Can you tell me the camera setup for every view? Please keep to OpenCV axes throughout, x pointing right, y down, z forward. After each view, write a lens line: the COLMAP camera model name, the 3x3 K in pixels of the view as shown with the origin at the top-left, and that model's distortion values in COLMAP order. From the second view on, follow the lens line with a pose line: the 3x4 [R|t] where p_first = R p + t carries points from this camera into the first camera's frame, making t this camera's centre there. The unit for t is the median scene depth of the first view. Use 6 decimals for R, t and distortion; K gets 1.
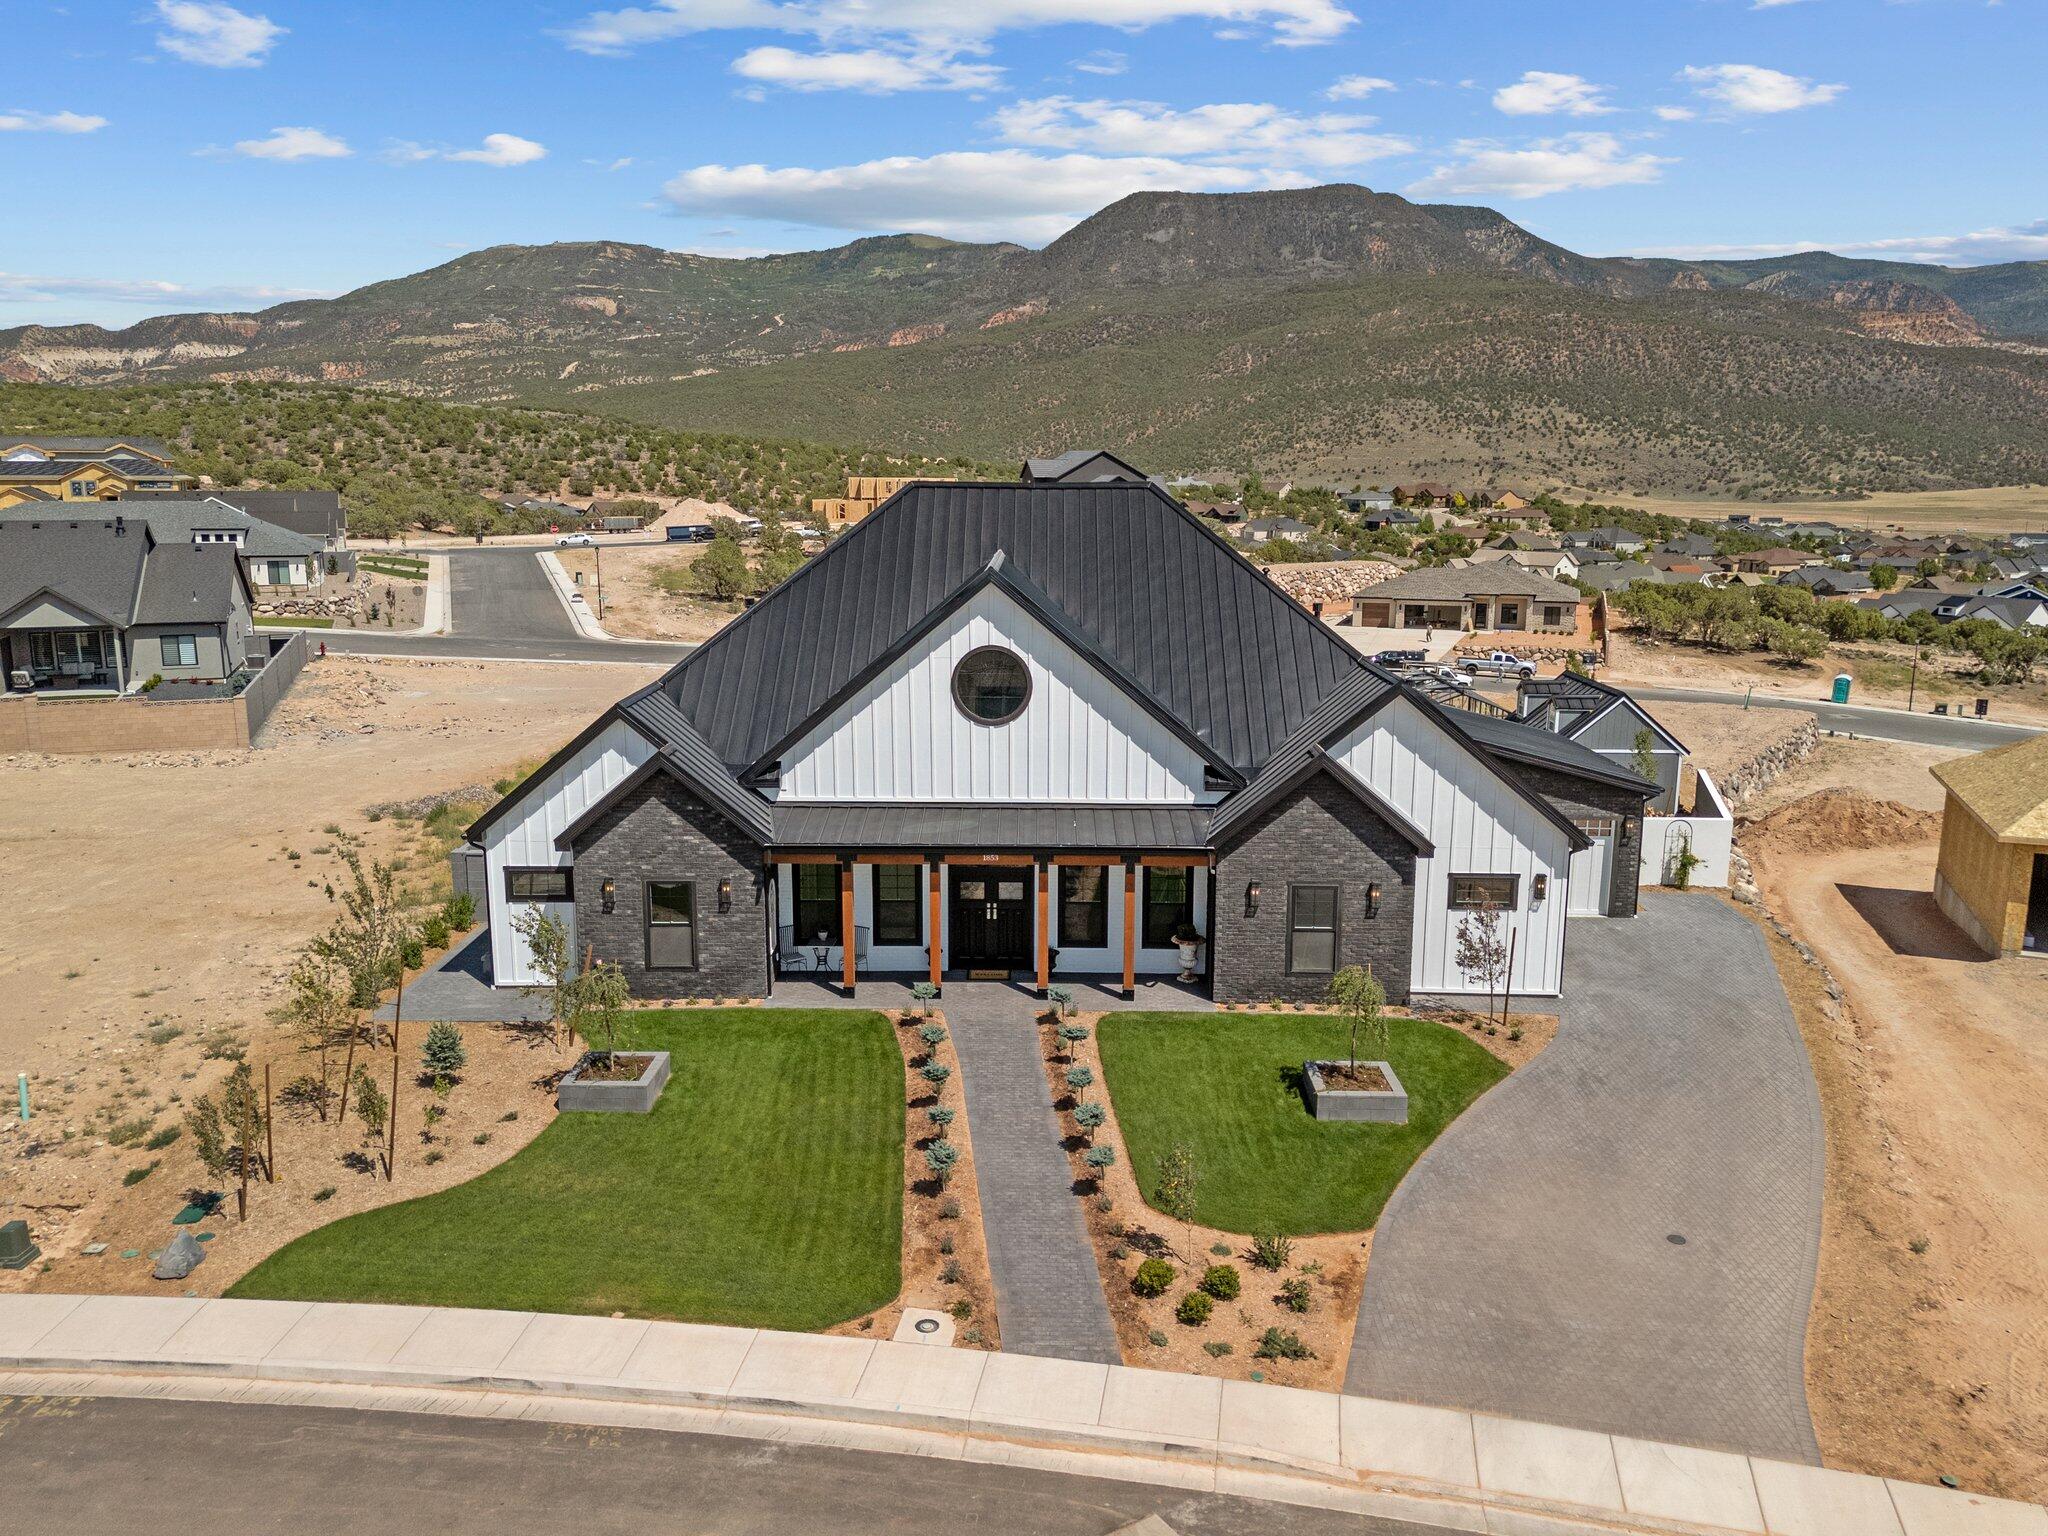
lens RADIAL K [[1523.7, 0, 1020.6], [0, 1523.7, 766.3], [0, 0, 1]] dist [0.065012, -0.053304]
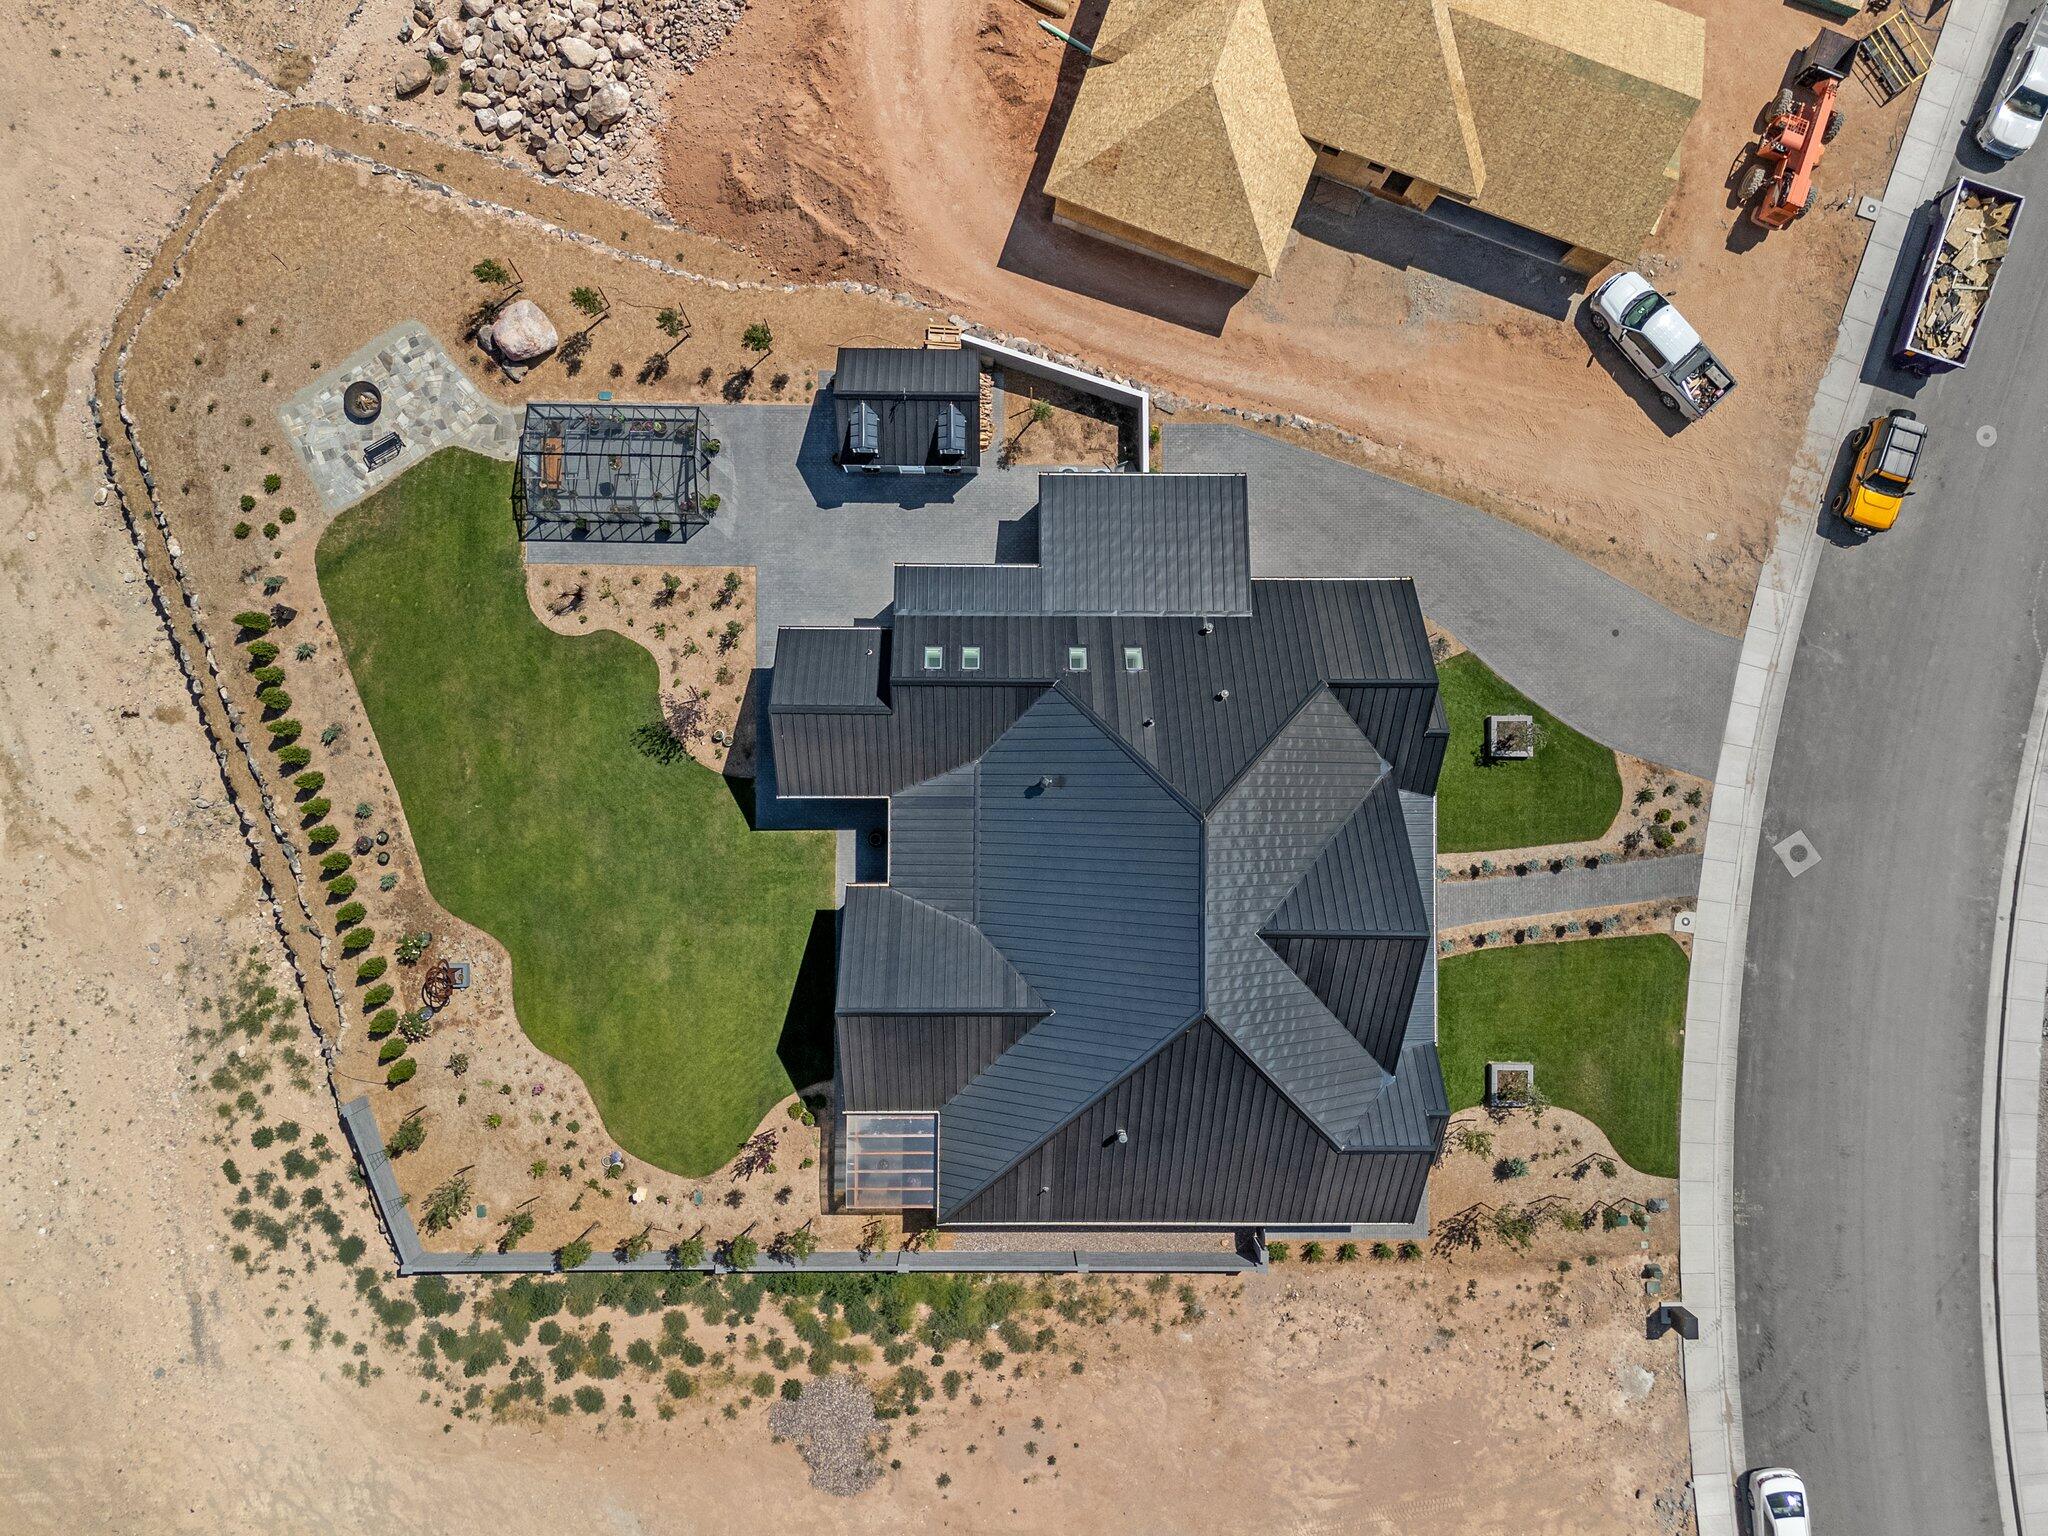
lens RADIAL K [[1523.7, 0, 1020.6], [0, 1523.7, 766.3], [0, 0, 1]] dist [0.065012, -0.053304]
pose [[-0.017186, -0.999842, 0.004490, 0.010384], [0.171111, 0.001483, 0.985251, -0.117408], [-0.985102, 0.017701, 0.171058, 0.076109]]
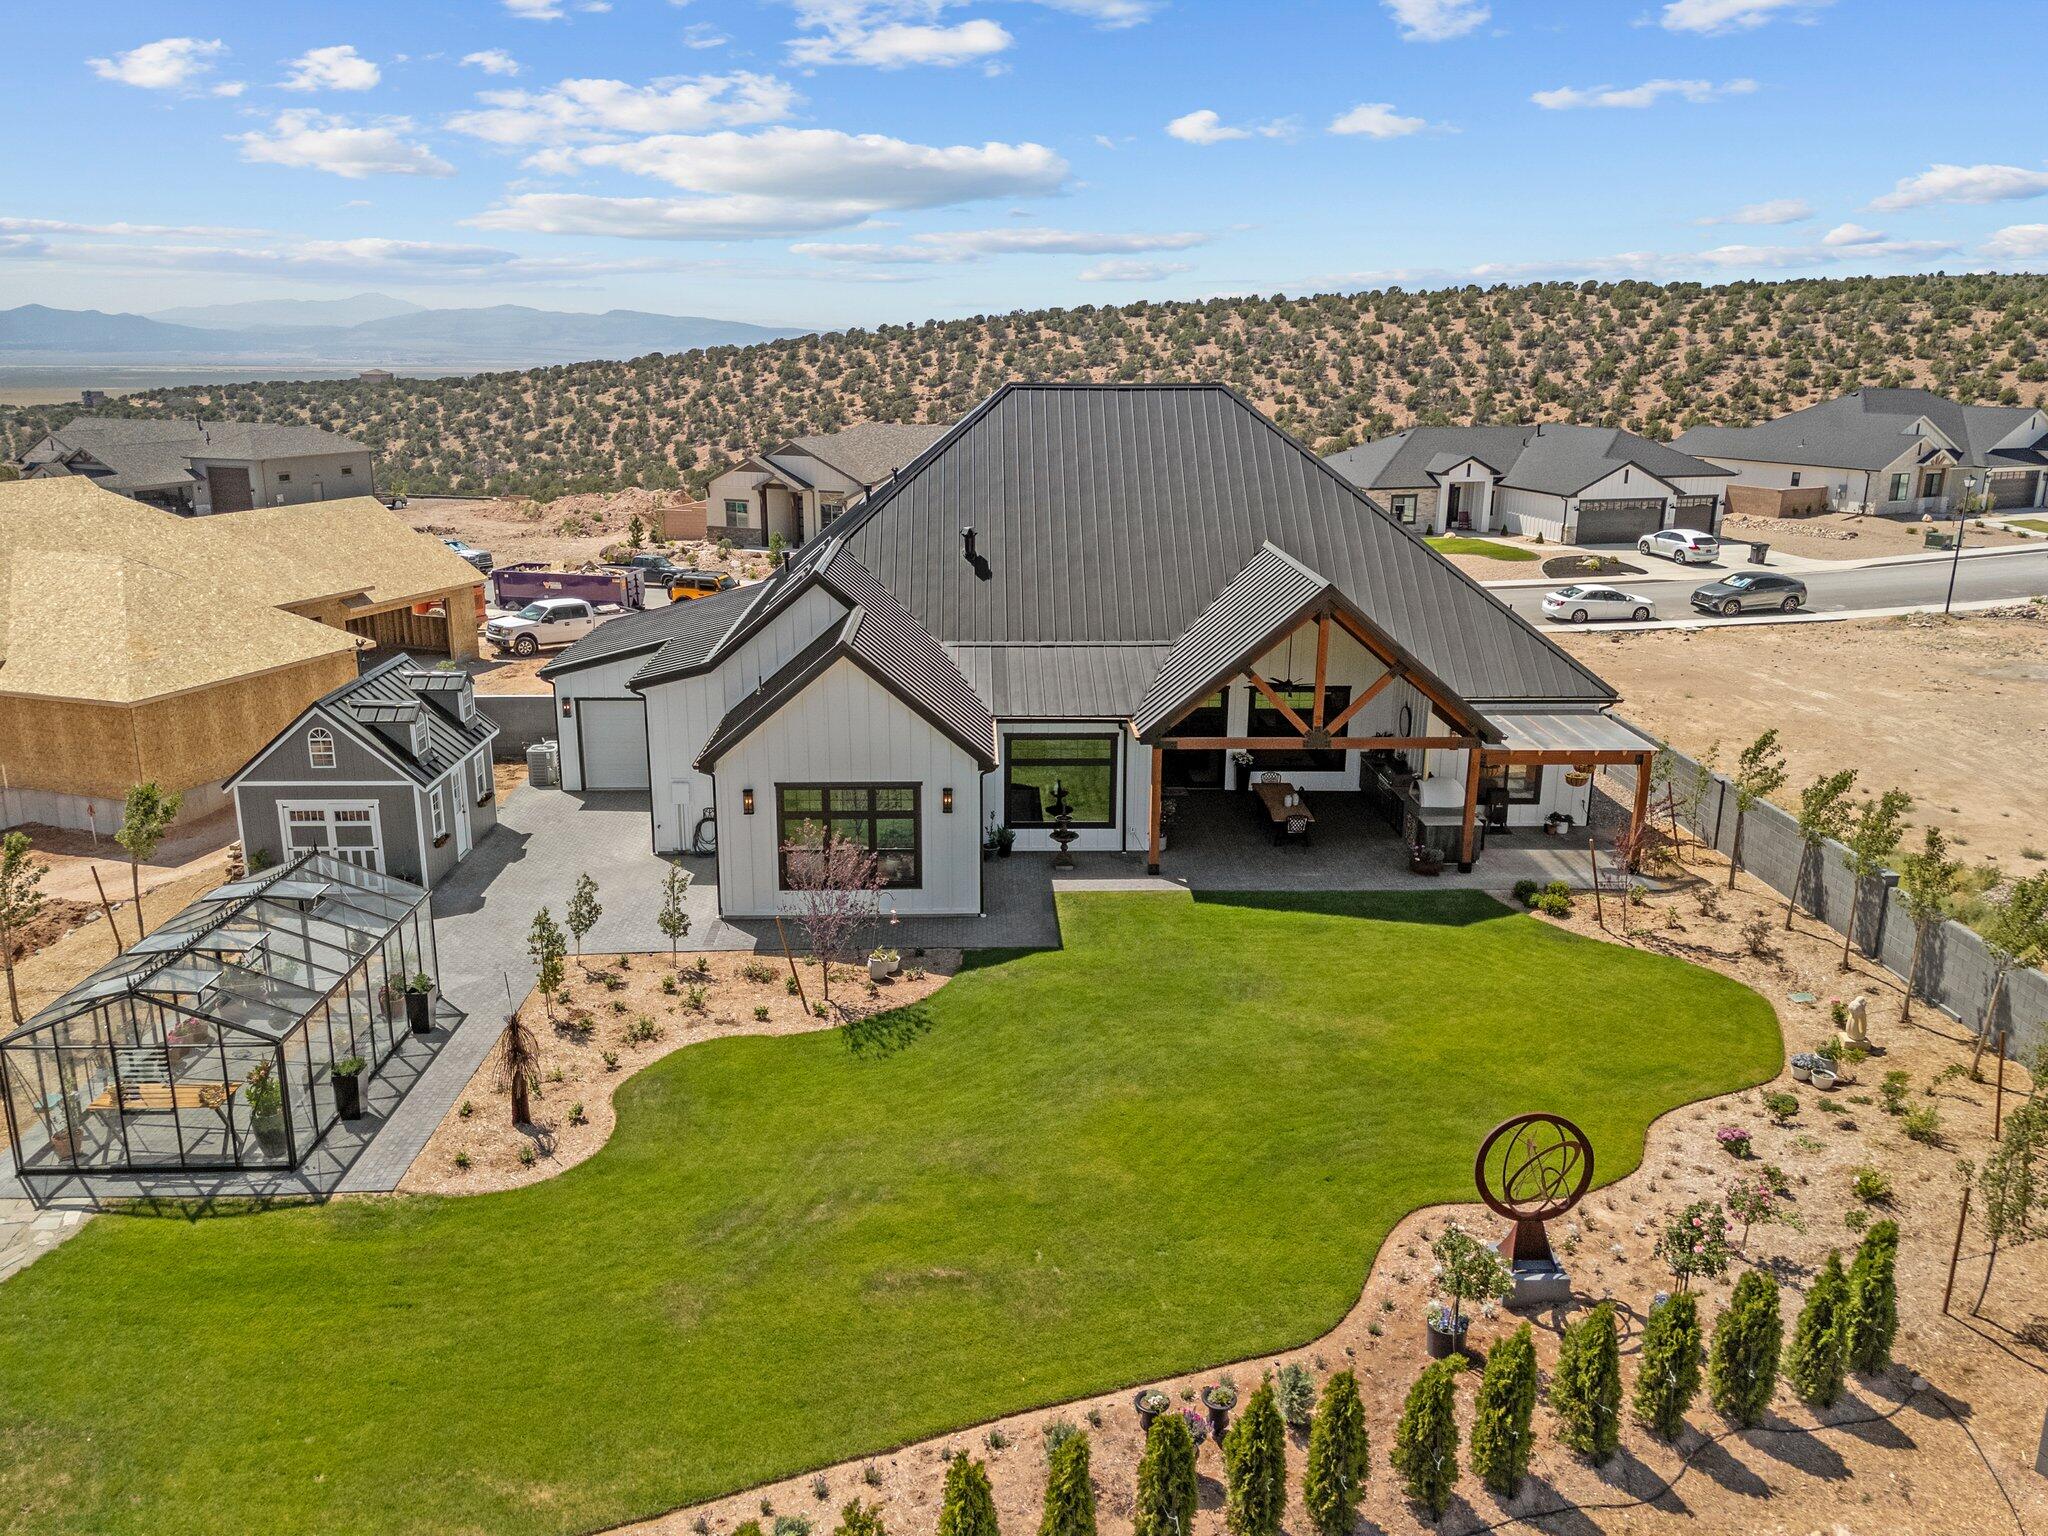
lens RADIAL K [[1523.7, 0, 1020.6], [0, 1523.7, 766.3], [0, 0, 1]] dist [0.065012, -0.053304]
pose [[-0.998768, 0.004214, -0.049442, 0.011257], [-0.018495, 0.892977, 0.449723, -0.035776], [0.046046, 0.450083, -0.891799, 0.173337]]
